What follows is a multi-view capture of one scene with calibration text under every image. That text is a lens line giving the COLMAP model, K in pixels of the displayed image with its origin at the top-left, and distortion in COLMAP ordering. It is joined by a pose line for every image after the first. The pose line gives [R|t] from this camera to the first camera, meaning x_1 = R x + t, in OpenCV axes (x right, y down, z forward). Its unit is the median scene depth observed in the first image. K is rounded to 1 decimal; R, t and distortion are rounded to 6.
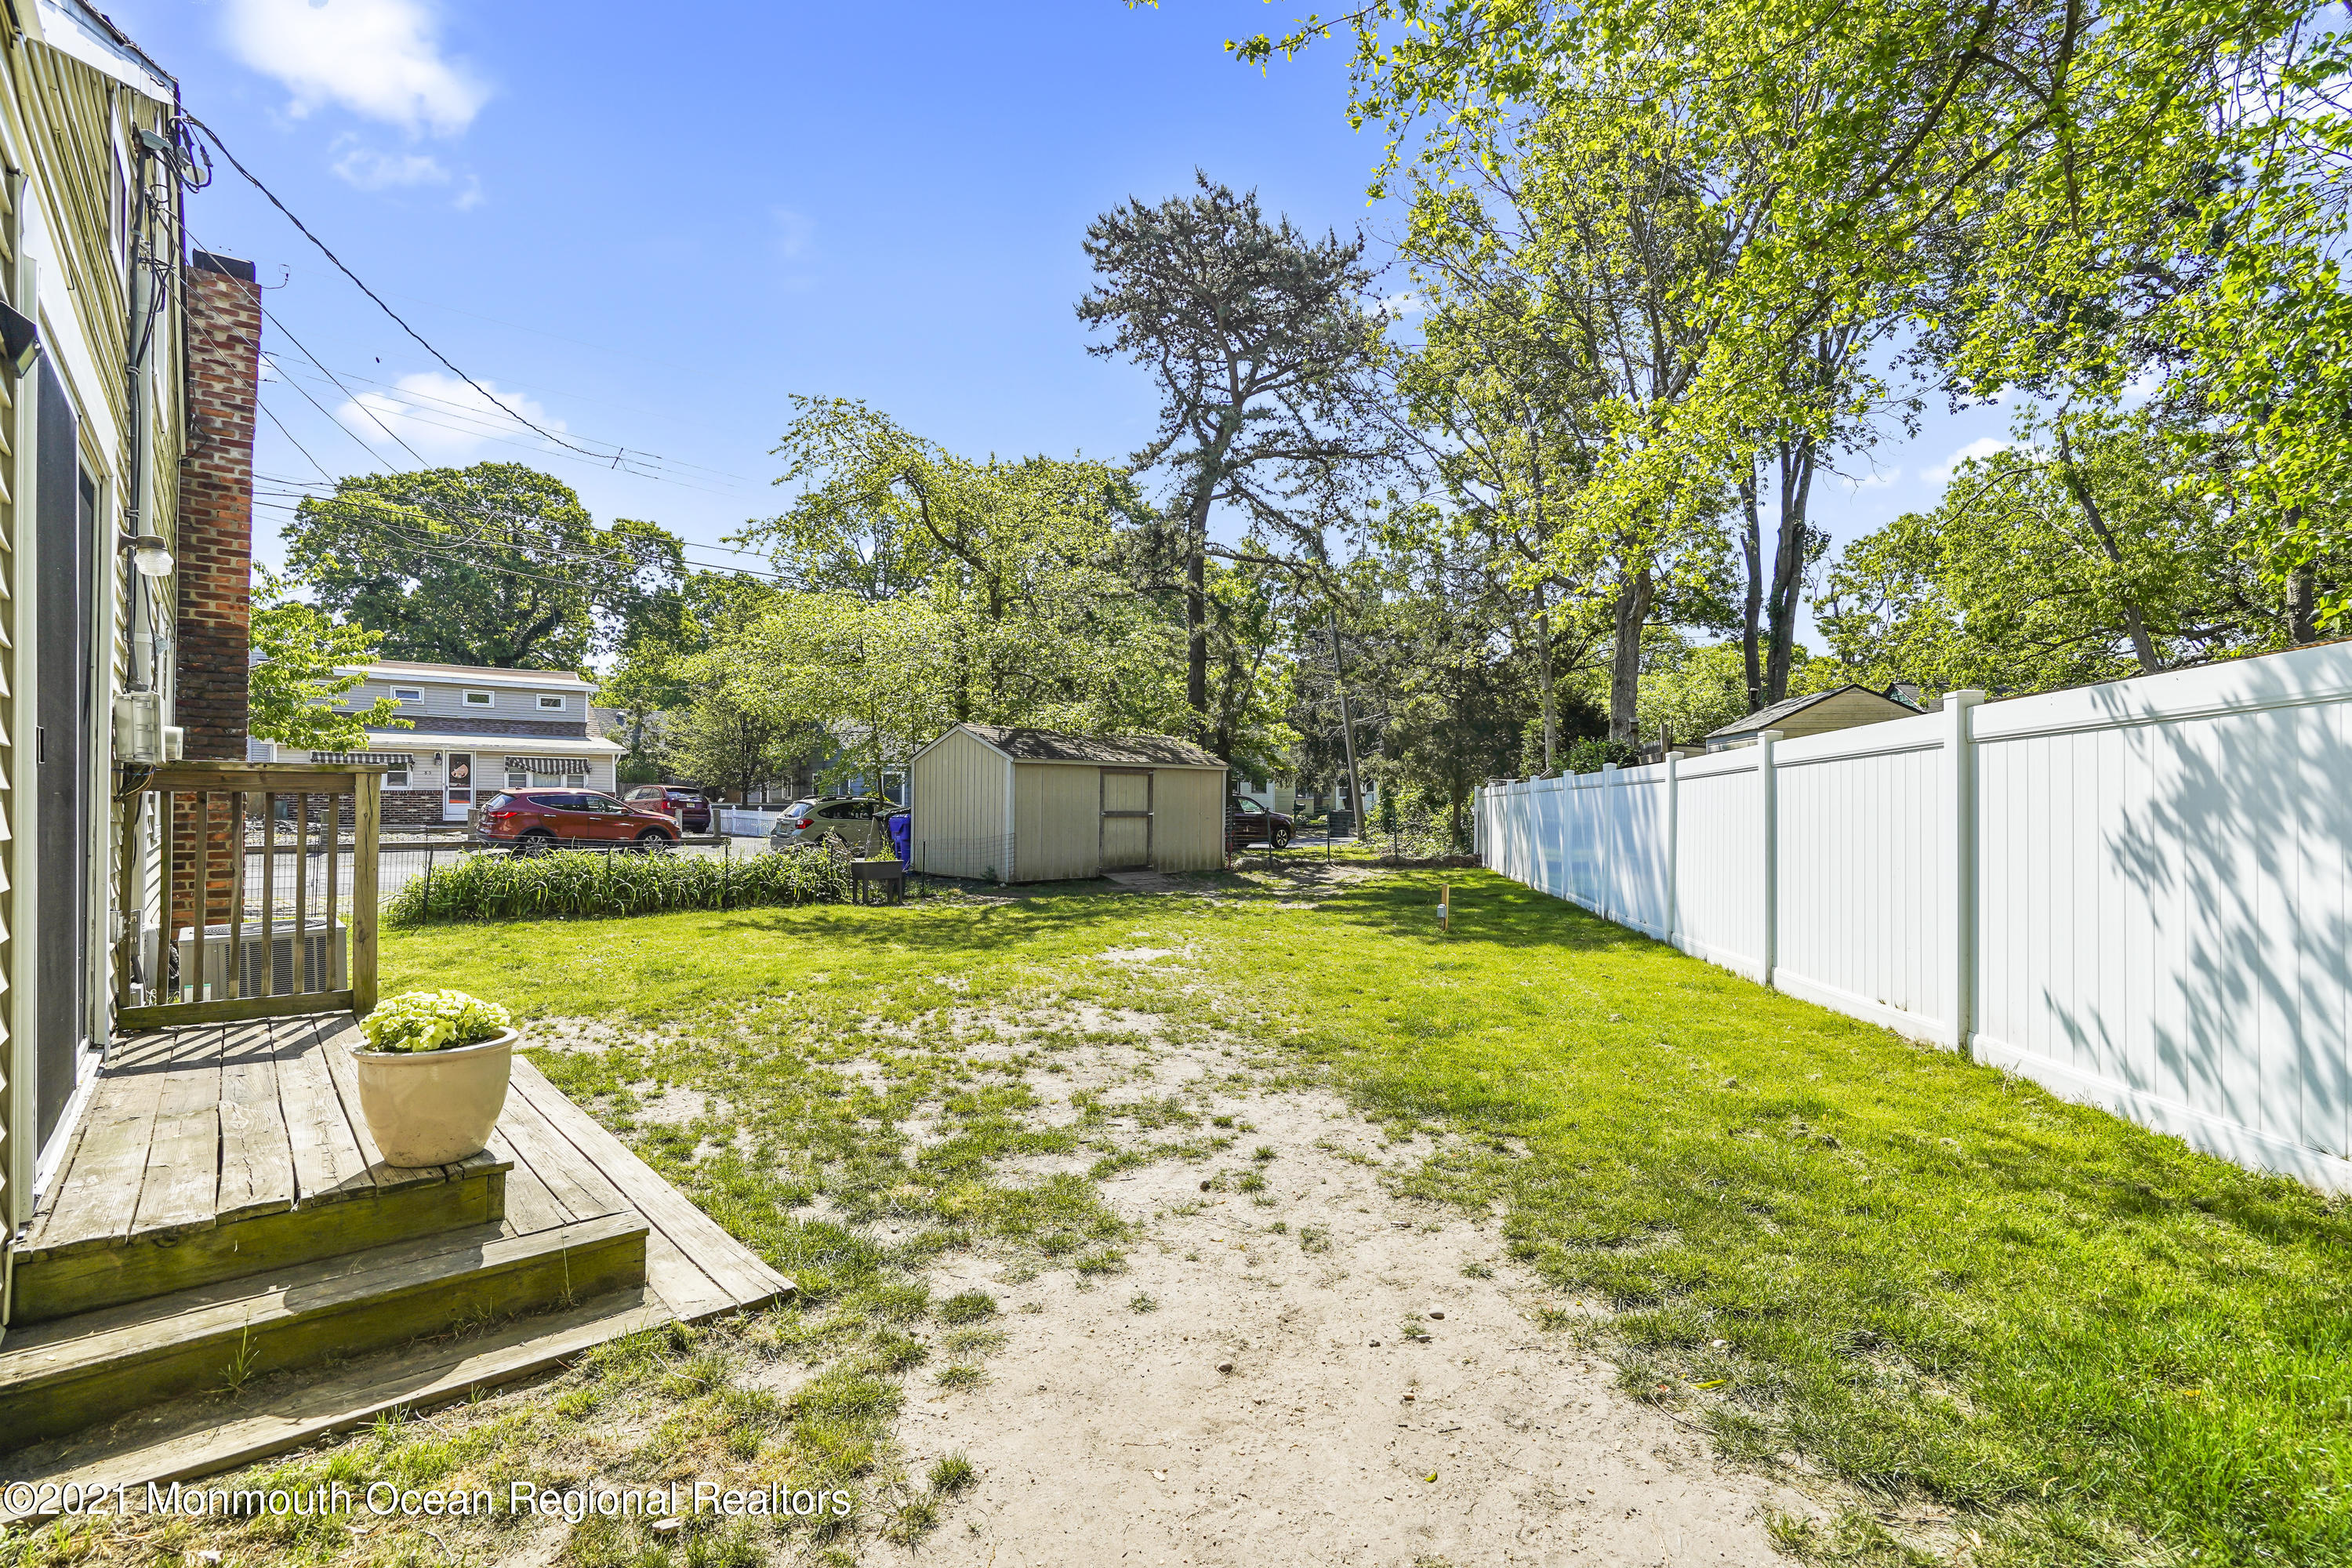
lens RADIAL K [[1102.0, 0, 1178.2], [0, 1102.0, 790.0], [0, 0, 1]] dist [-0.008107, 0.005600]
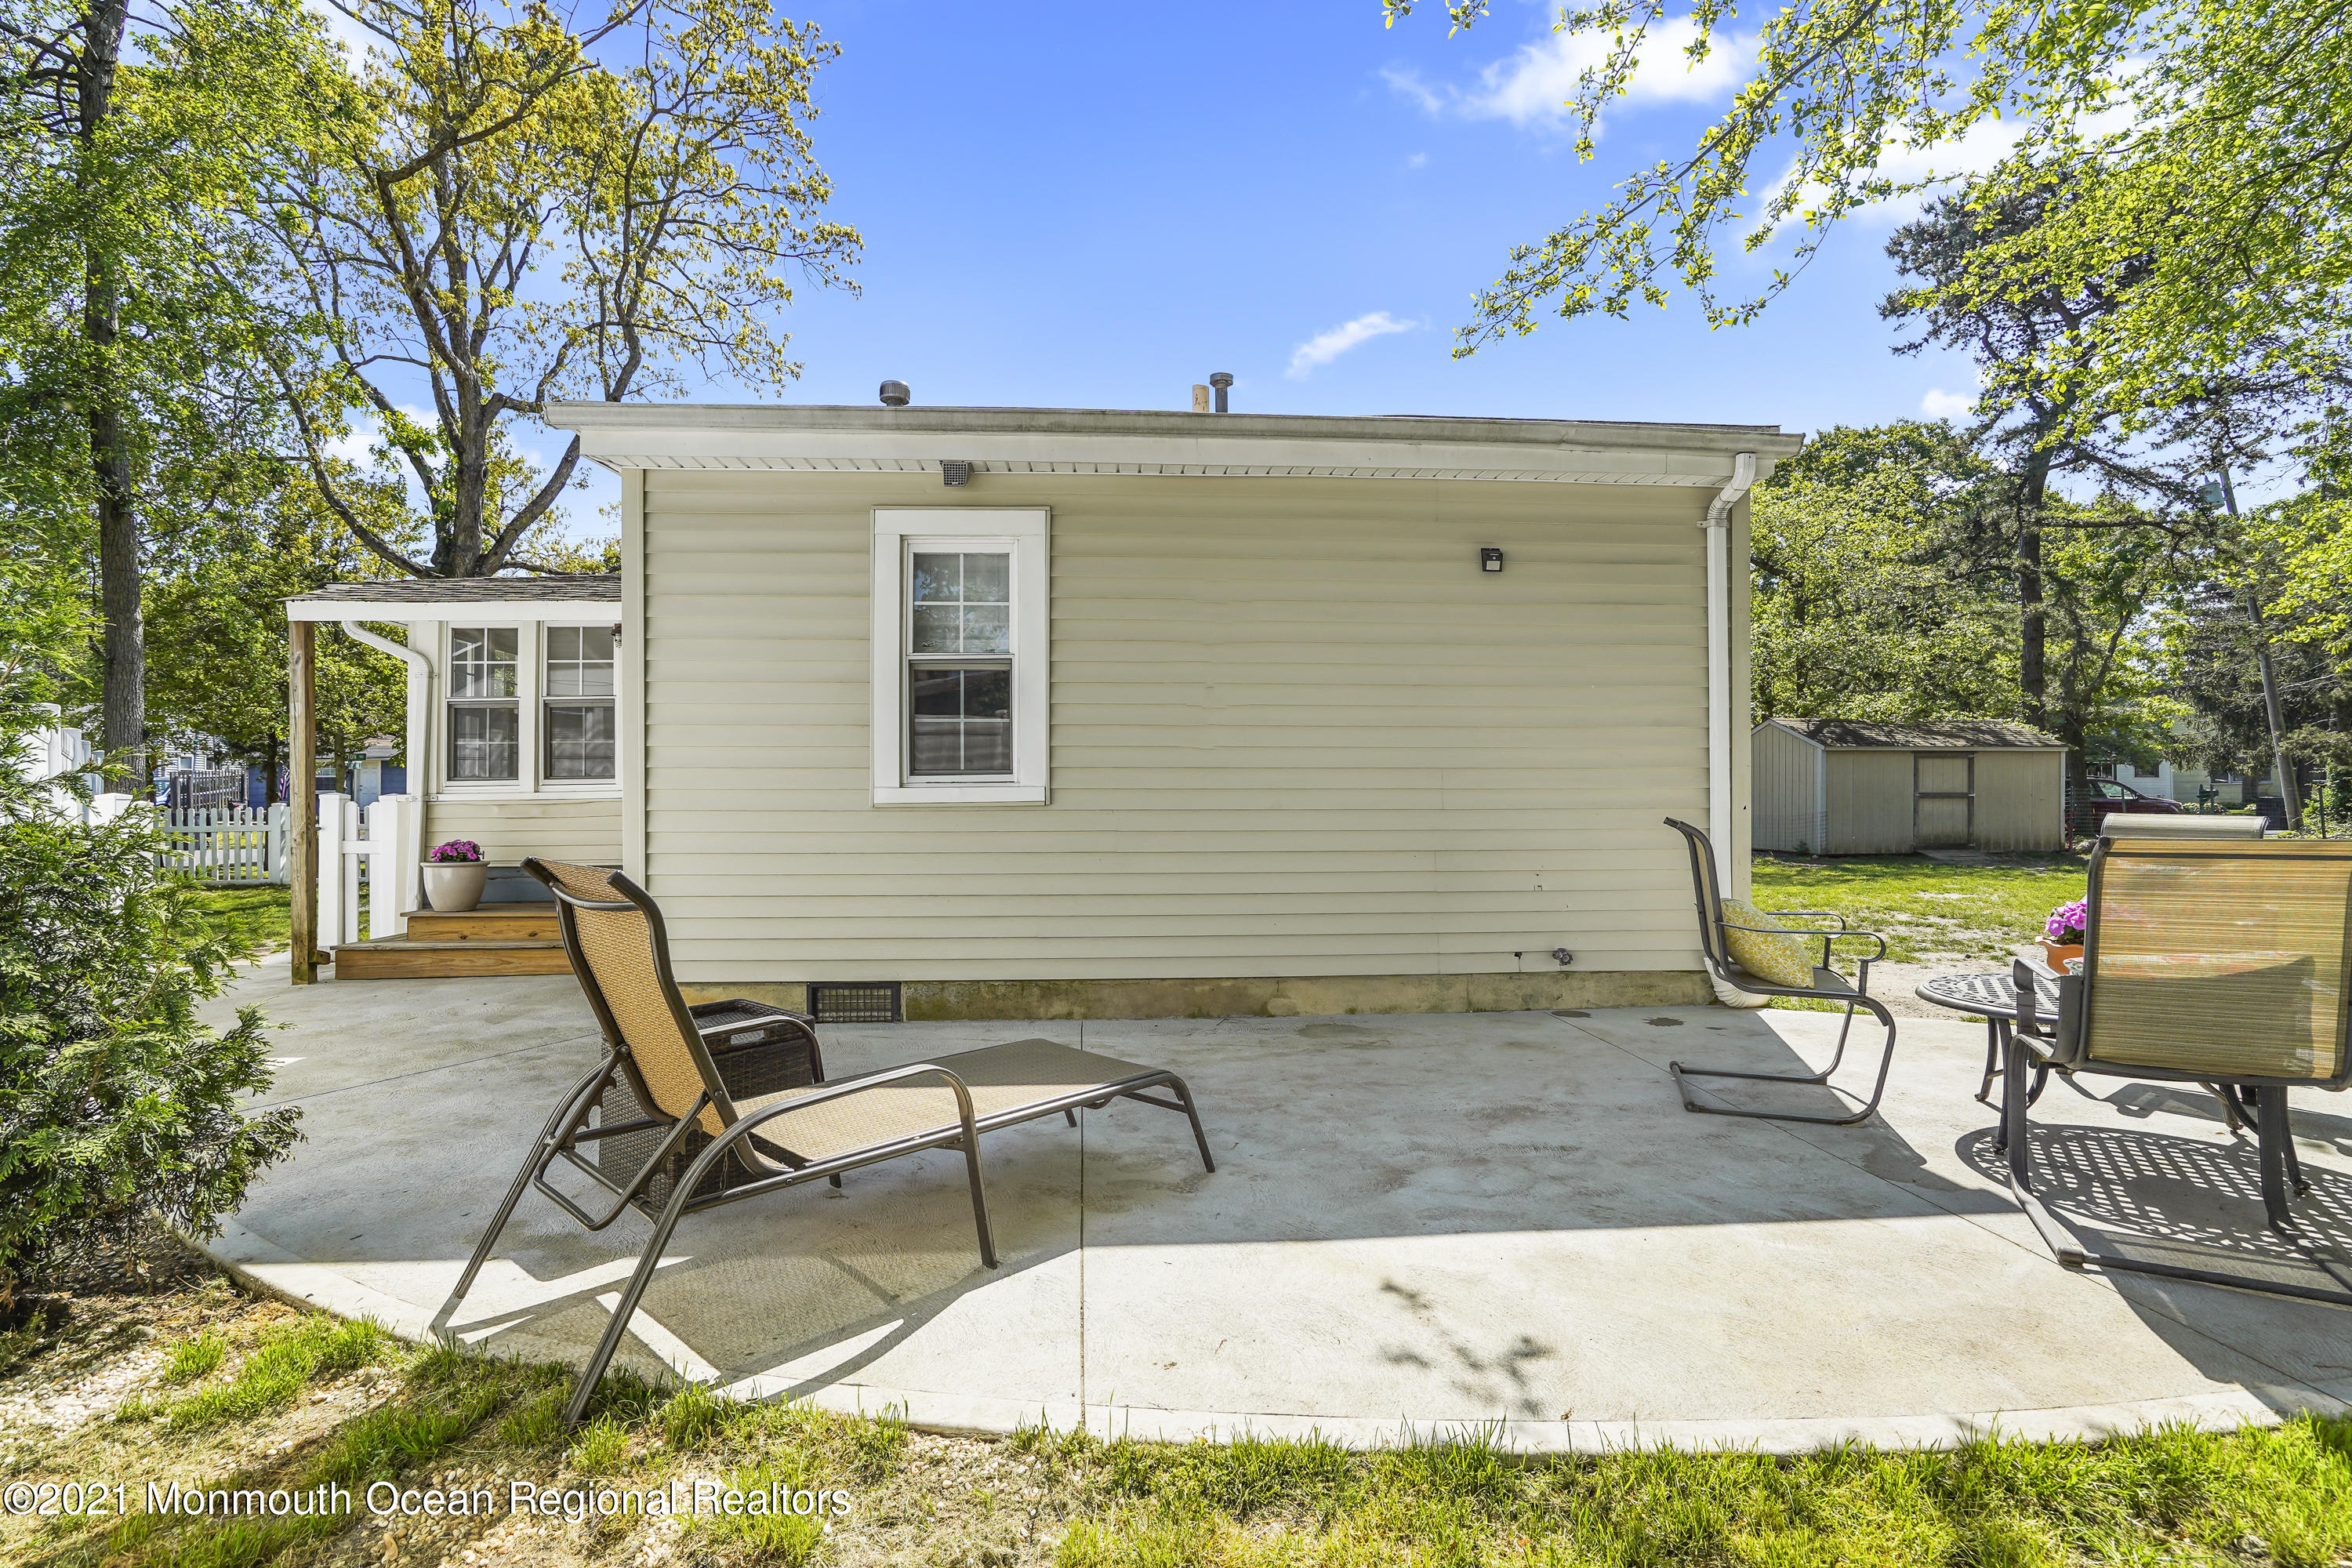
lens RADIAL K [[1102.0, 0, 1179.6], [0, 1102.0, 781.9], [0, 0, 1]] dist [-0.008107, 0.005600]
pose [[0.786995, -0.015136, -0.616774, 0.021547], [0.013575, 0.999882, -0.007216, 0.005583], [0.616810, -0.002694, 0.787107, -0.234601]]
